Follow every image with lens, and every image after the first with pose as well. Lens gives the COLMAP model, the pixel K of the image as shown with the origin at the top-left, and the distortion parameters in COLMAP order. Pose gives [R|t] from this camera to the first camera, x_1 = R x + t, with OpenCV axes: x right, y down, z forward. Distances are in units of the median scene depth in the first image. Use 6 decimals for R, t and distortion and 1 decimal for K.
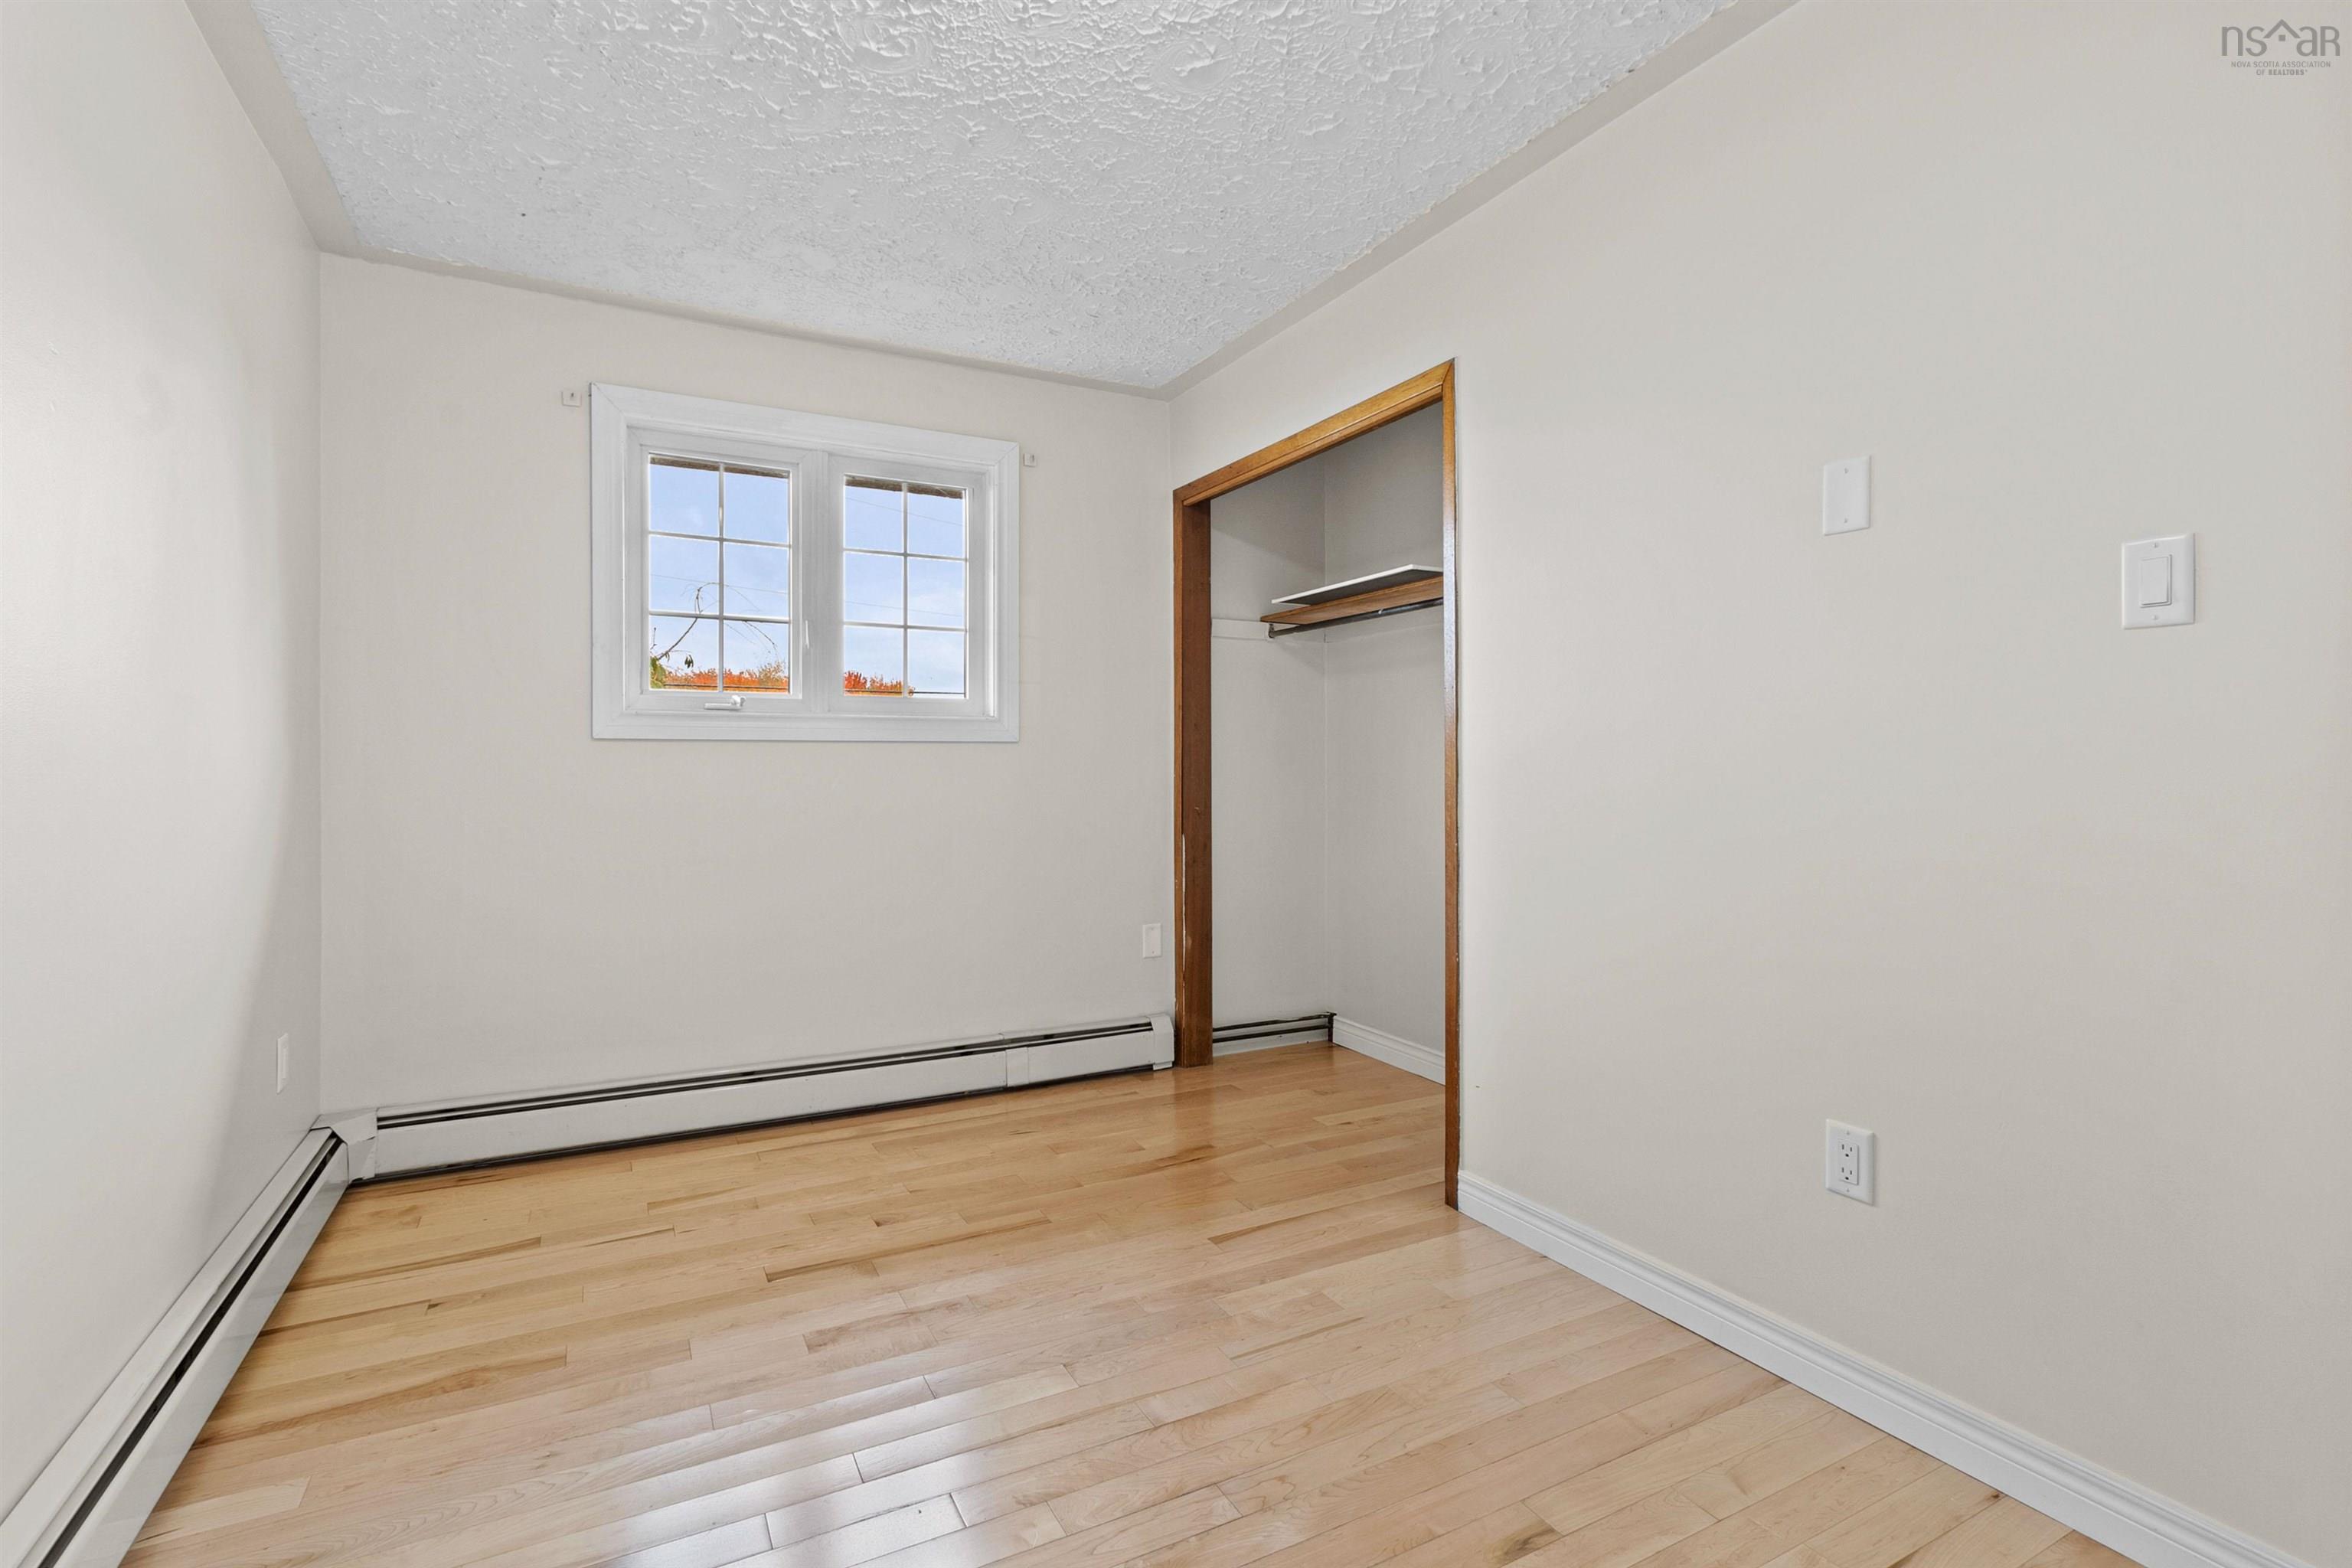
lens RADIAL K [[1080.8, 0, 1163.5], [0, 1080.8, 768.1], [0, 0, 1]] dist [0.023070, -0.000547]
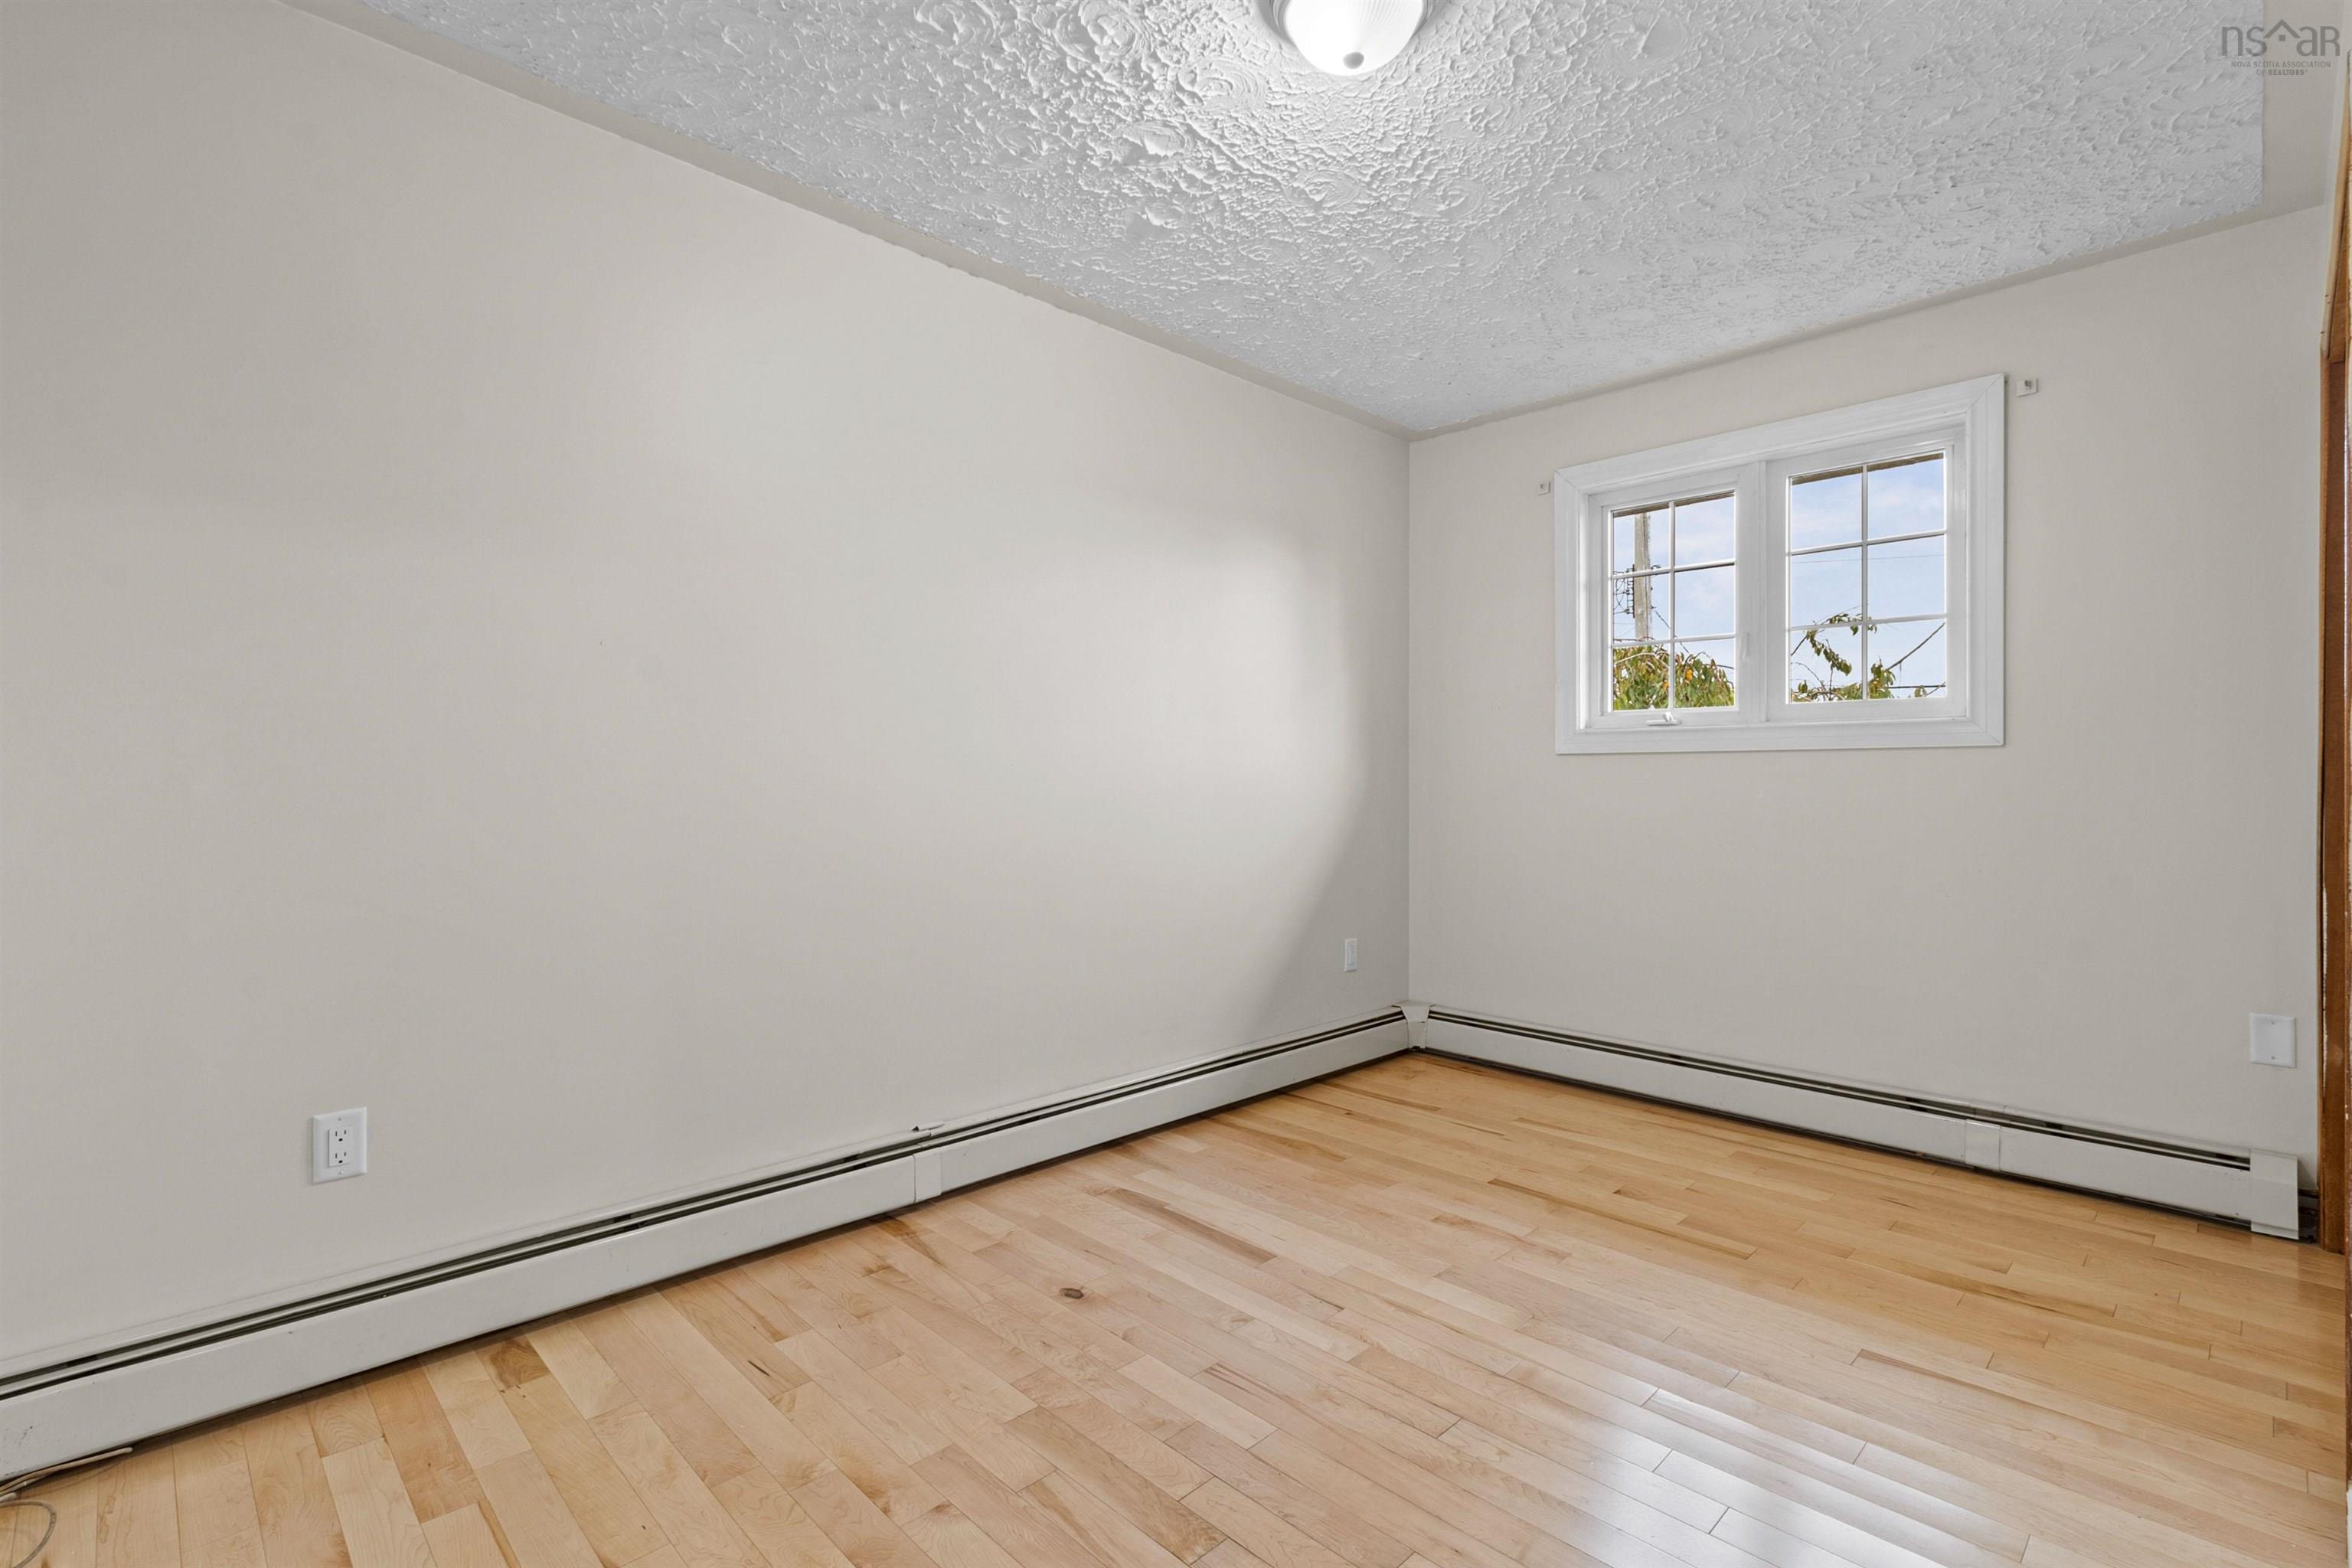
lens RADIAL K [[1080.8, 0, 1168.1], [0, 1080.8, 794.4], [0, 0, 1]] dist [0.023070, -0.000547]
pose [[0.295520, 0.016288, -0.955198, 0.535898], [0.003230, 0.999832, 0.018049, -0.005443], [0.955331, -0.008419, 0.295418, 0.197178]]
